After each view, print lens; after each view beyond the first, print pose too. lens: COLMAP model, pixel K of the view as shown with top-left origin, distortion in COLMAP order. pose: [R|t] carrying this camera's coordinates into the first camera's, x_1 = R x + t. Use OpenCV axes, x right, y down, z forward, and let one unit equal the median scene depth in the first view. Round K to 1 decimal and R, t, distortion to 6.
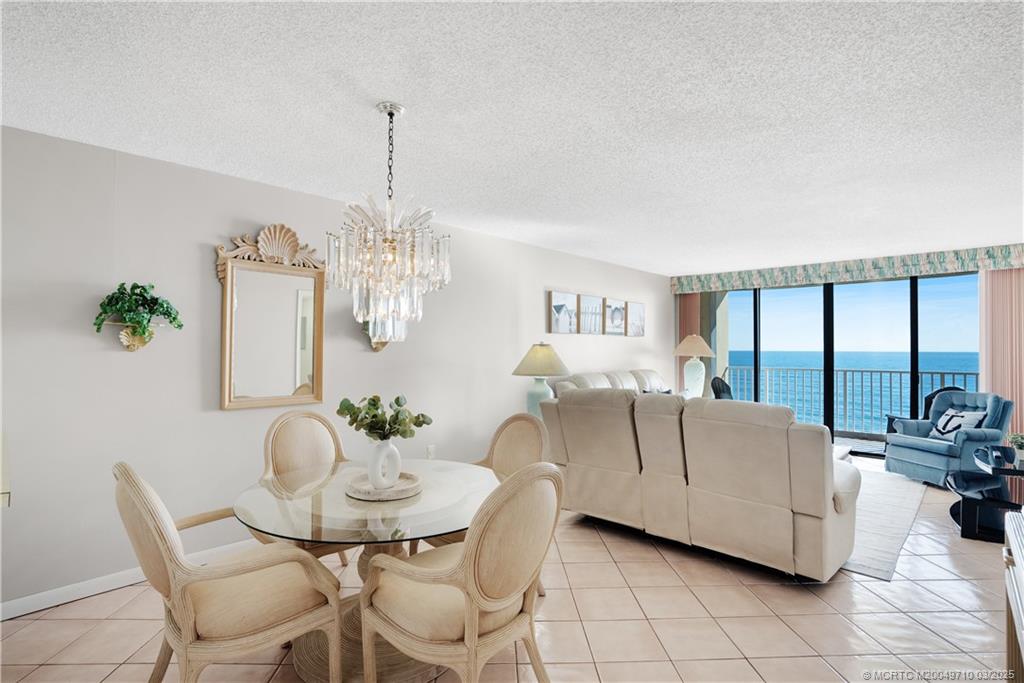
lens RADIAL K [[493.3, 0, 505.6], [0, 493.3, 339.8], [0, 0, 1]] dist [-0.039201, 0.010669]
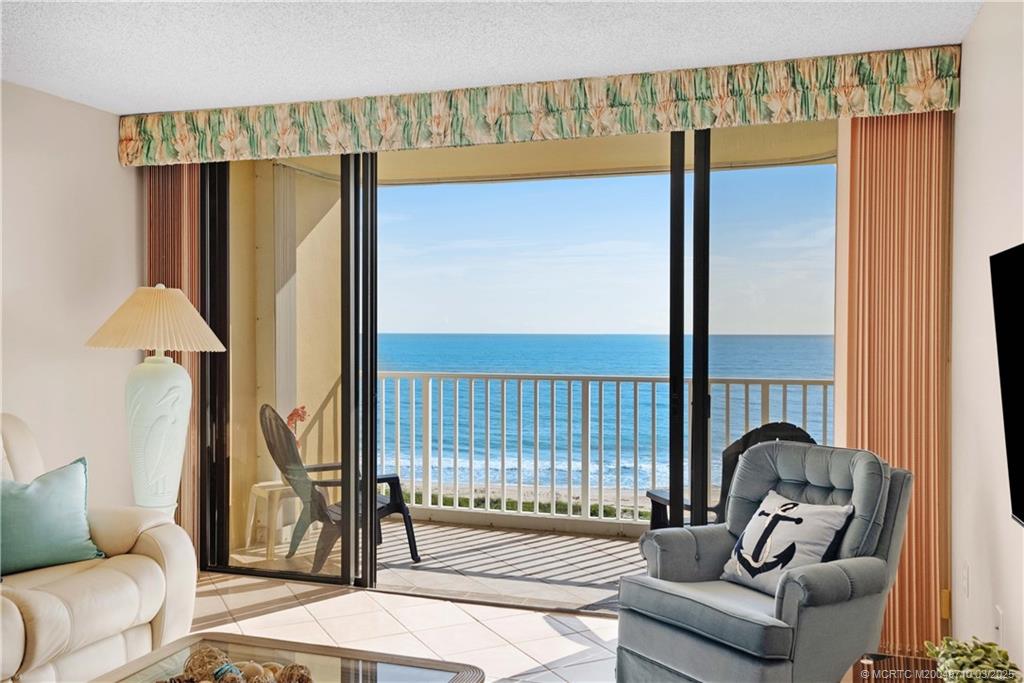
lens RADIAL K [[913.1, 0, 512.0], [0, 913.1, 341.5], [0, 0, 1]] dist [0.032186, 0.003658]
pose [[0.898723, -0.009740, 0.438408, 0.419239], [-0.003420, 0.999567, 0.029219, 0.009930], [-0.438503, -0.027759, 0.898301, 0.438515]]
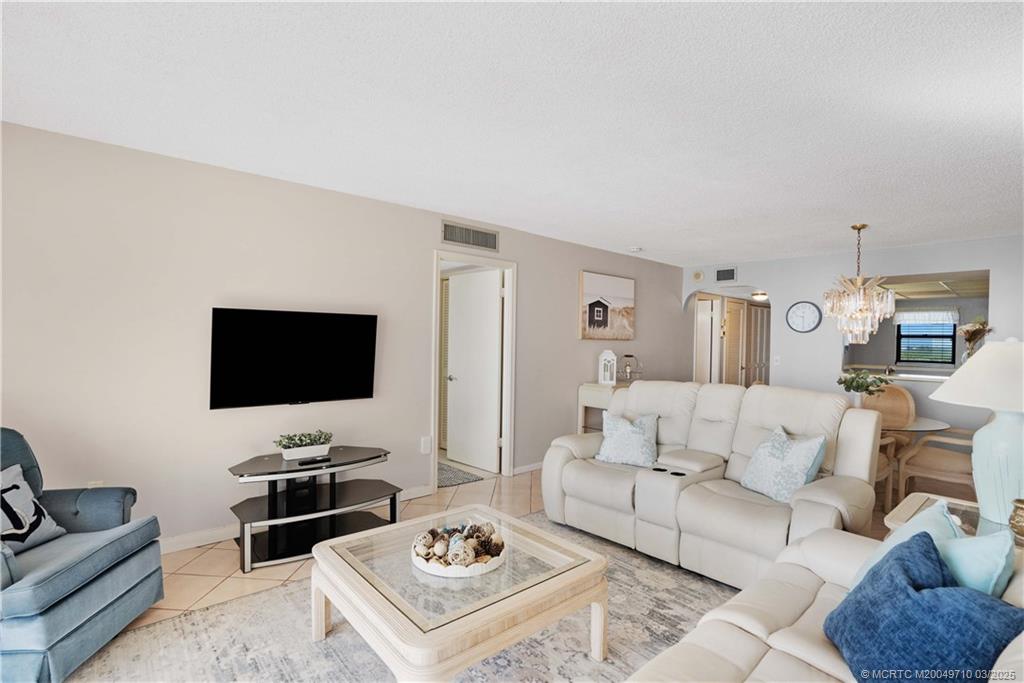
lens RADIAL K [[459.5, 0, 544.4], [0, 459.5, 343.9], [0, 0, 1]] dist [-0.000680, -0.000028]
pose [[-0.994702, -0.025674, 0.099538, 0.385853], [-0.026431, 0.999631, -0.006293, 0.017916], [-0.099340, -0.008890, -0.995014, 1.212681]]
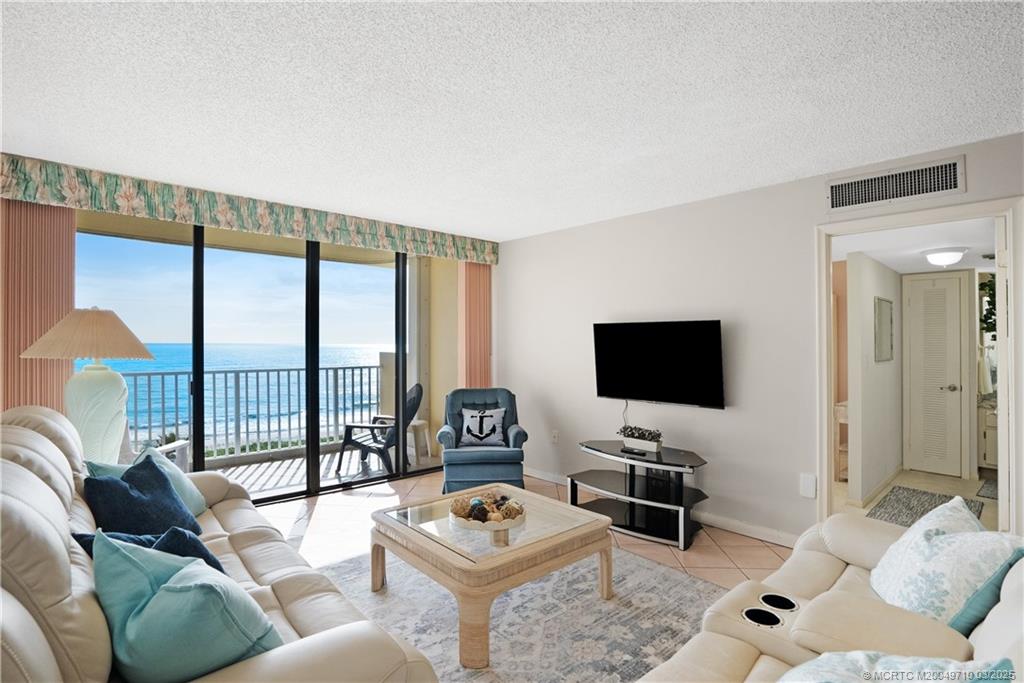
lens RADIAL K [[493.3, 0, 505.6], [0, 493.3, 339.8], [0, 0, 1]] dist [-0.039201, 0.010669]
pose [[0.078022, 0.002874, 0.996947, 0.009271], [-0.021149, 0.999776, -0.001227, 0.012566], [-0.996727, -0.020989, 0.078065, 0.798821]]
